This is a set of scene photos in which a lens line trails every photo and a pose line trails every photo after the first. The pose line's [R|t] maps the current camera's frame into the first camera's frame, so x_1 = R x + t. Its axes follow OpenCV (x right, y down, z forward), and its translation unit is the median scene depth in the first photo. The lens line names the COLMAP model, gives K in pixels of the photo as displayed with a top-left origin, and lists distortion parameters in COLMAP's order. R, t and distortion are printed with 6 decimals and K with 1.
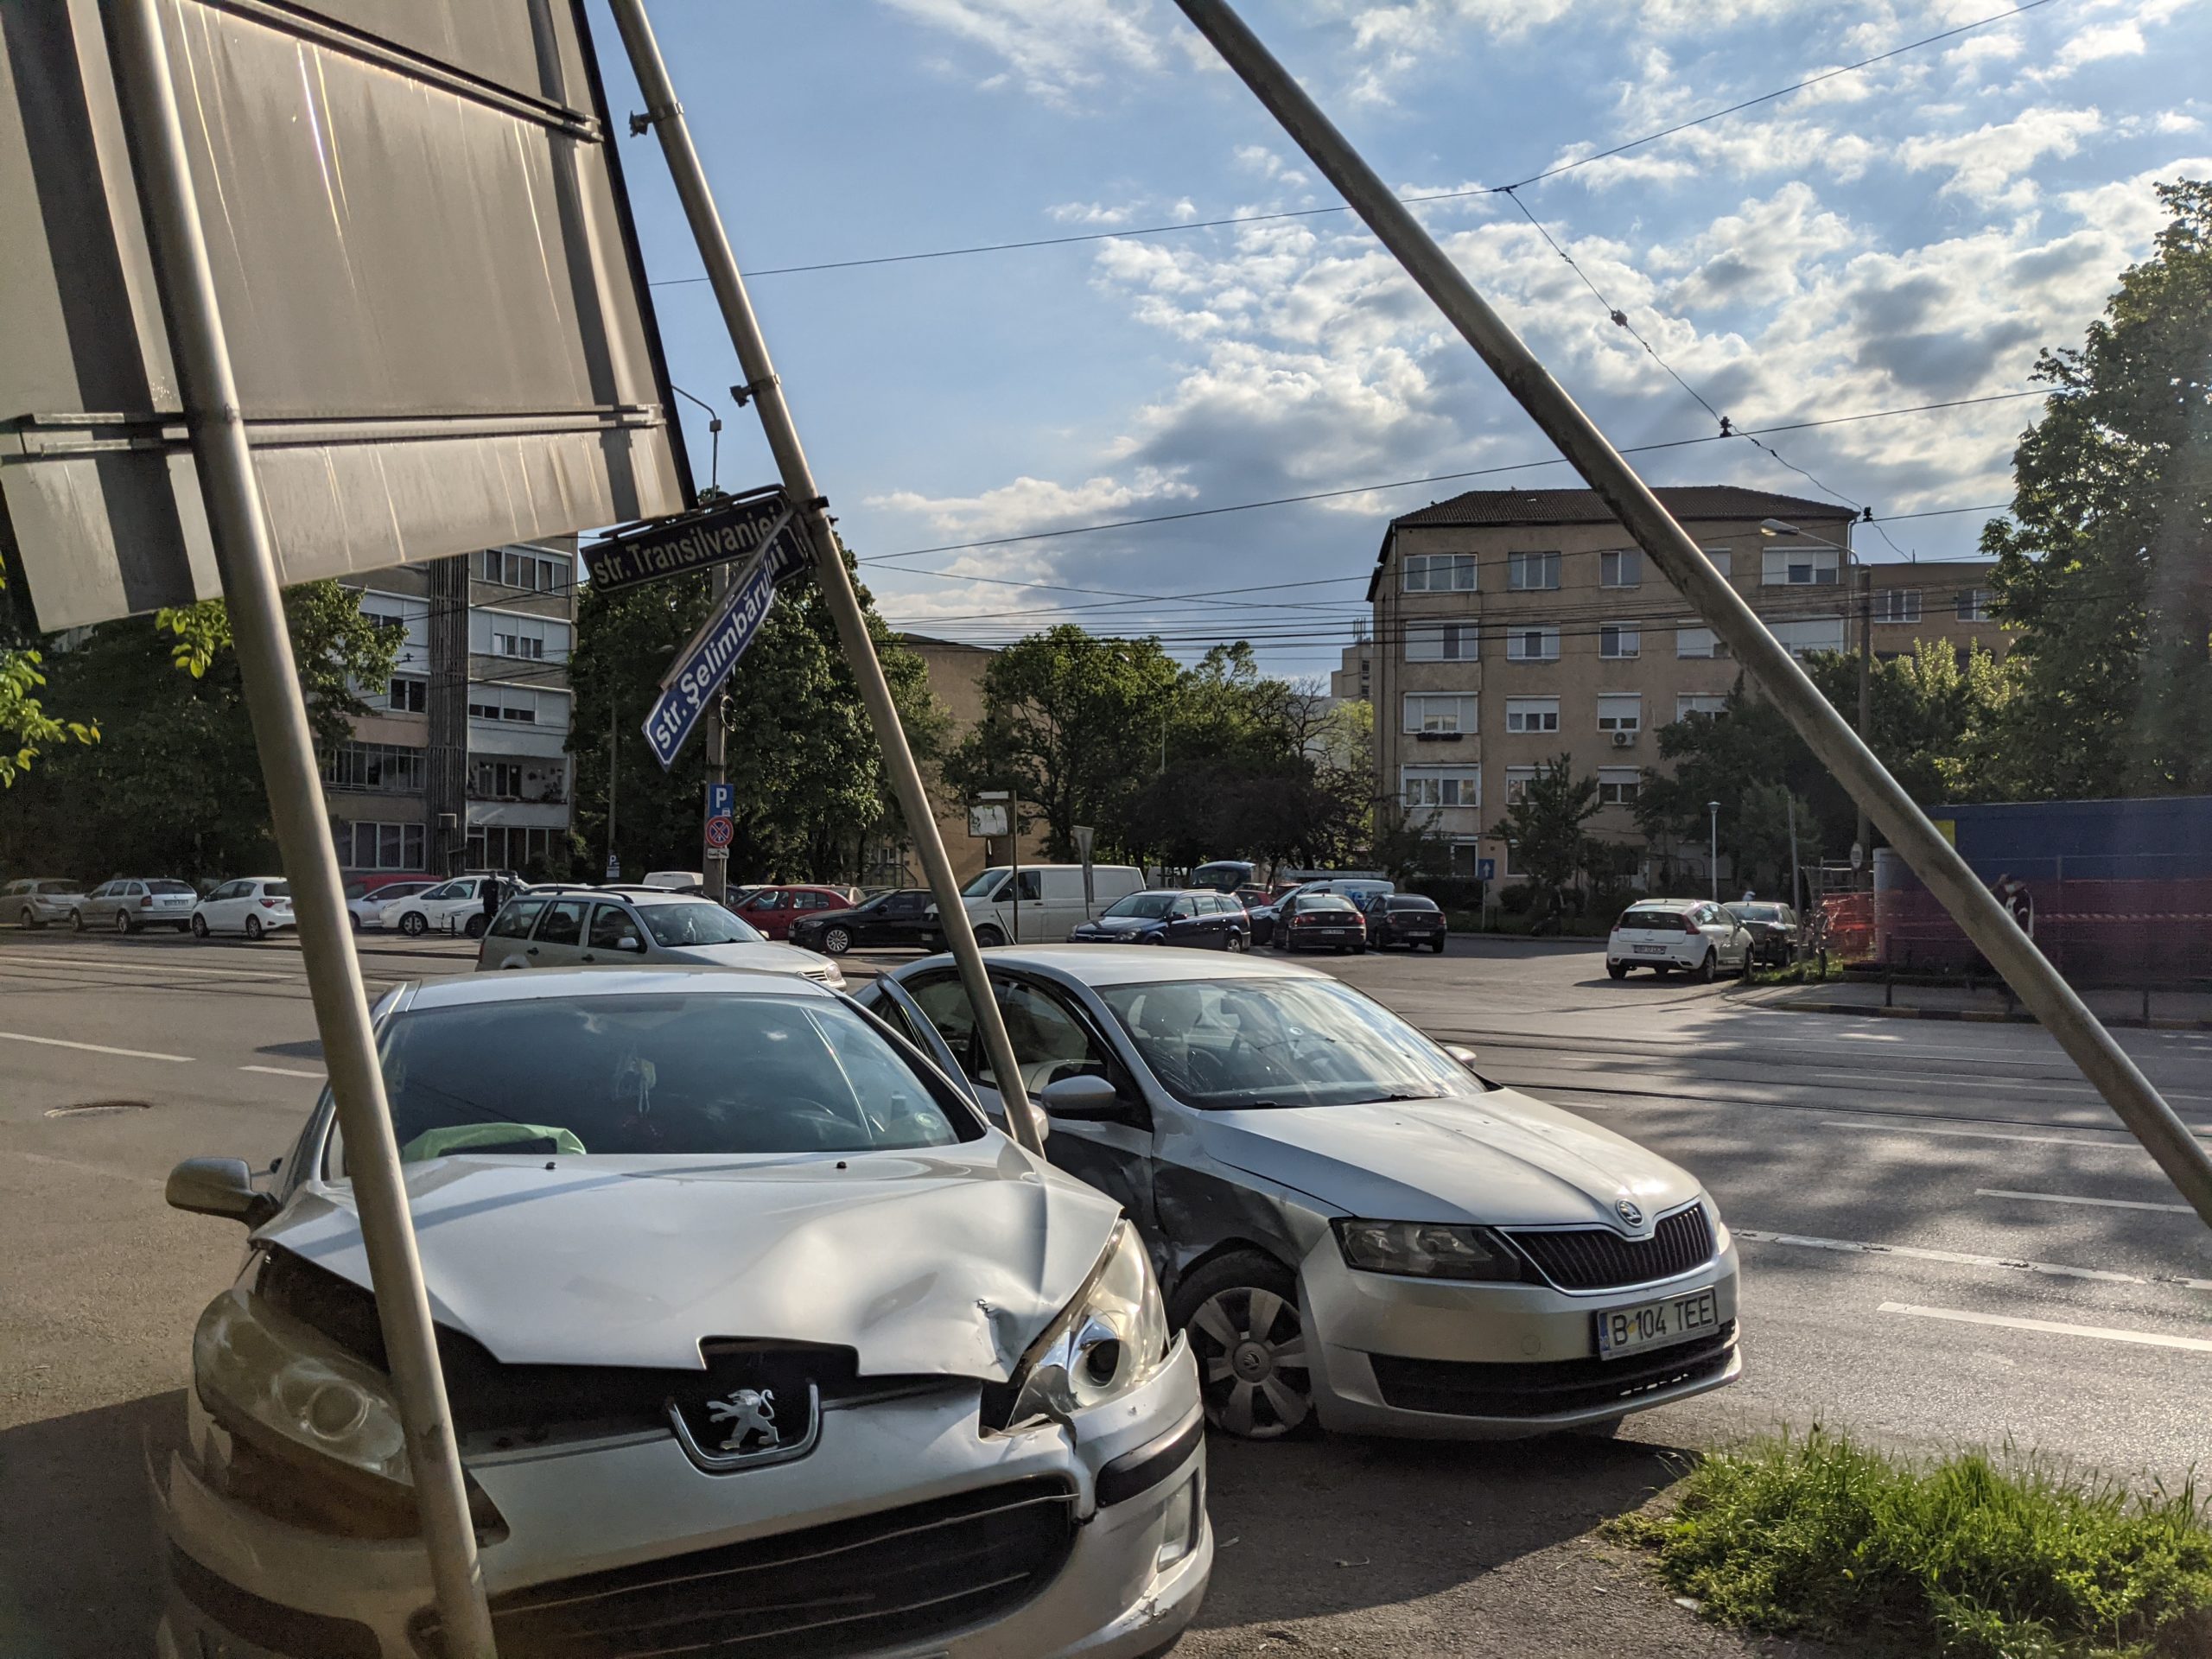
lens RADIAL K [[1751.9, 0, 1098.1], [0, 1751.9, 866.5], [0, 0, 1]] dist [0.062382, -0.102992]
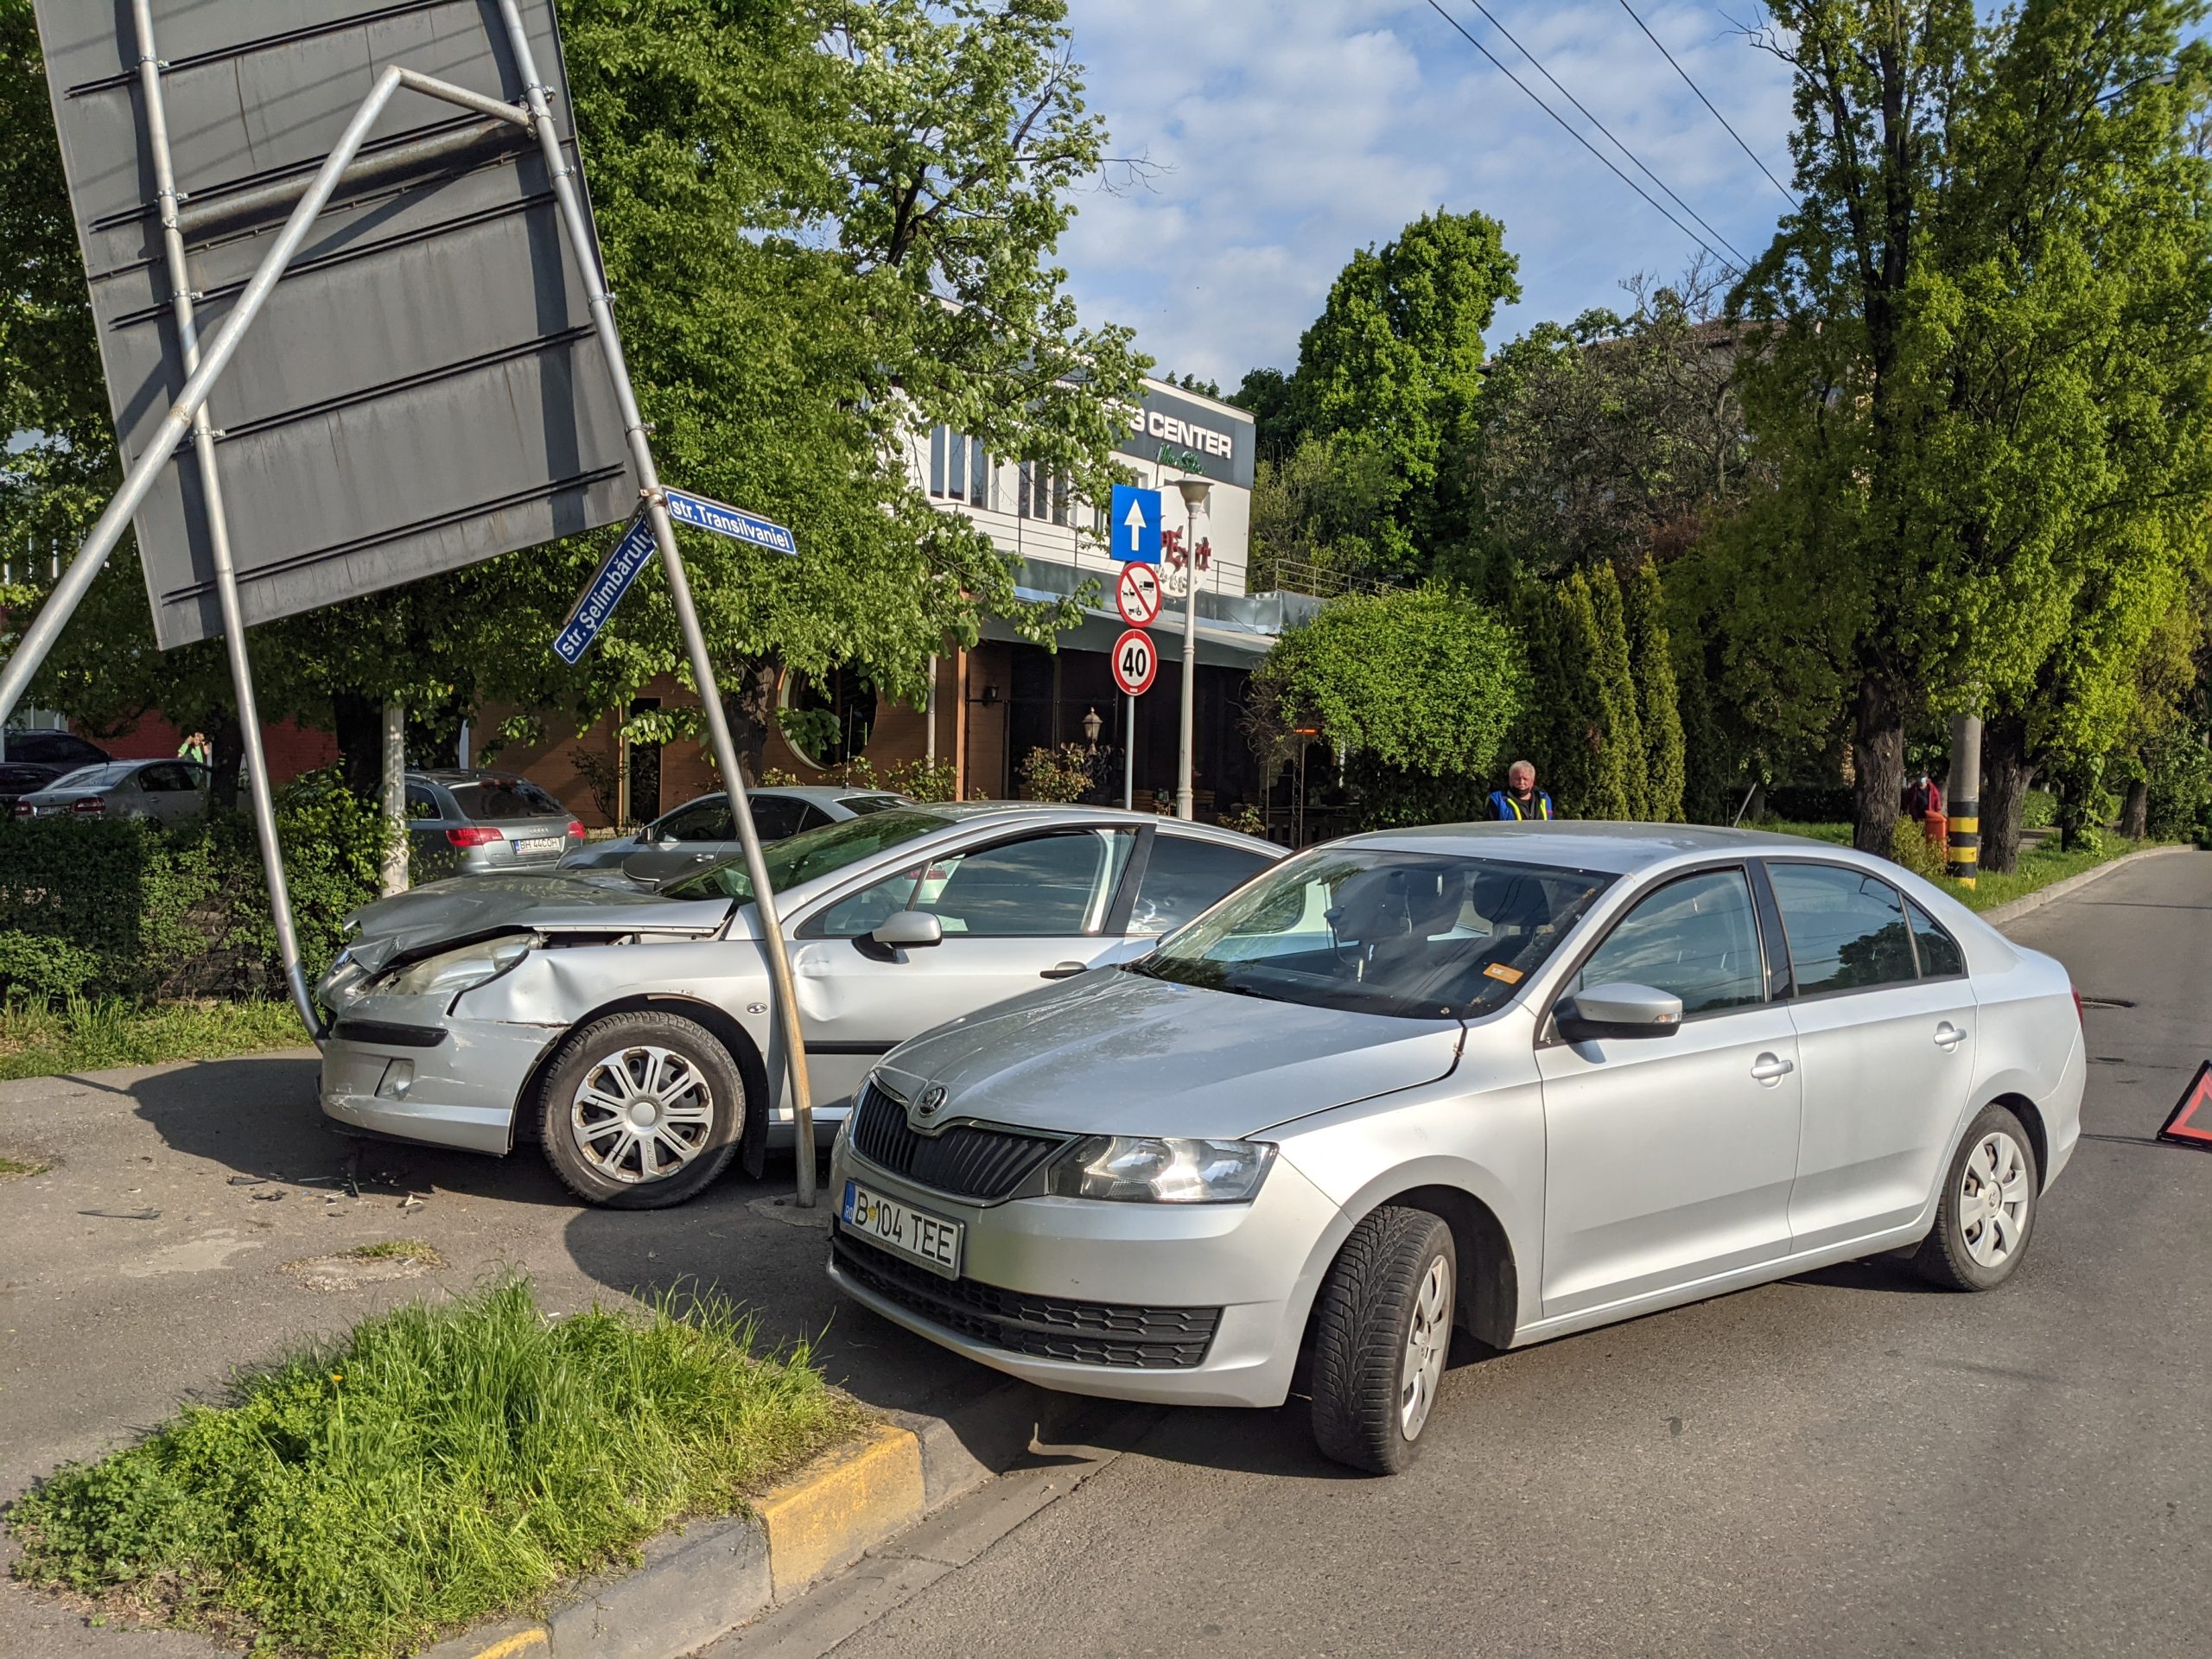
lens RADIAL K [[1770.3, 0, 1066.8], [0, 1770.3, 841.1], [0, 0, 1]] dist [0.039360, -0.071069]
pose [[-0.010493, 0.033182, -0.999394, 0.119295], [-0.010998, 0.999385, 0.033298, 0.004498], [0.999884, 0.011340, -0.010122, 0.112546]]
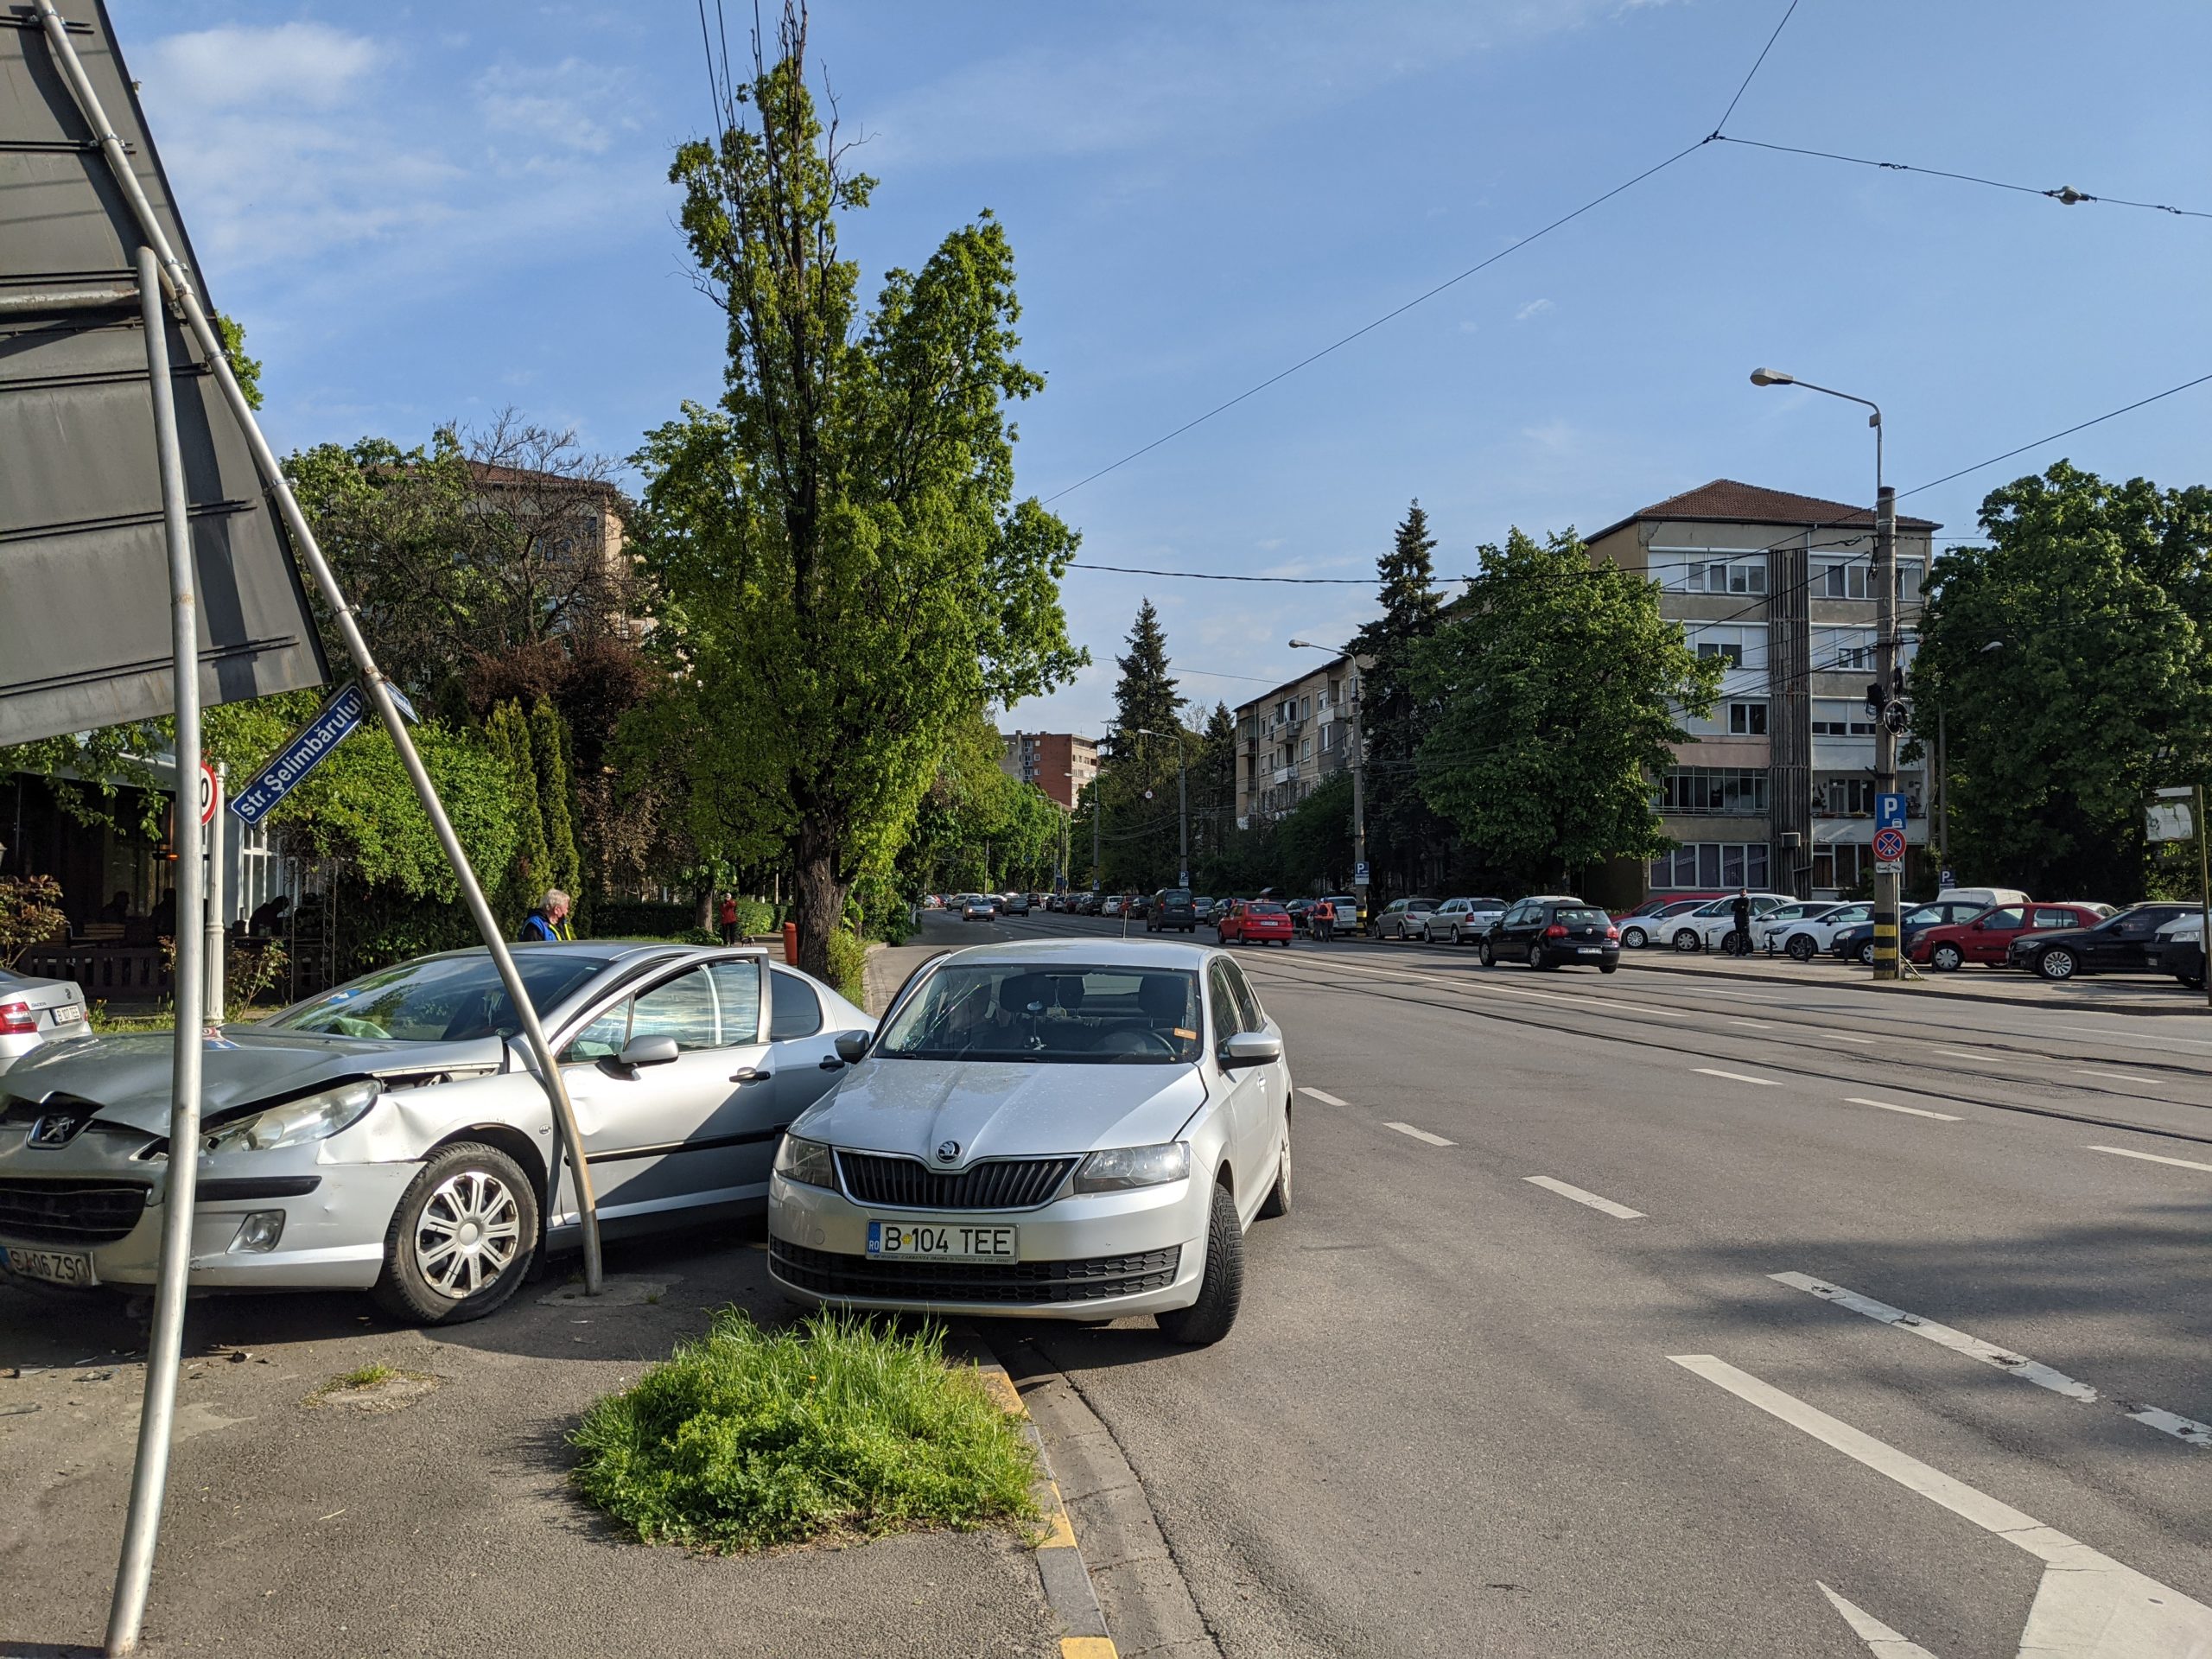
lens RADIAL K [[1763.7, 0, 1106.0], [0, 1763.7, 829.5], [0, 0, 1]] dist [0.118544, -0.197383]
pose [[0.677503, -0.034582, -0.734707, 0.133347], [0.010639, 0.999250, -0.037223, 0.002280], [0.735443, 0.017402, 0.677363, 0.025983]]
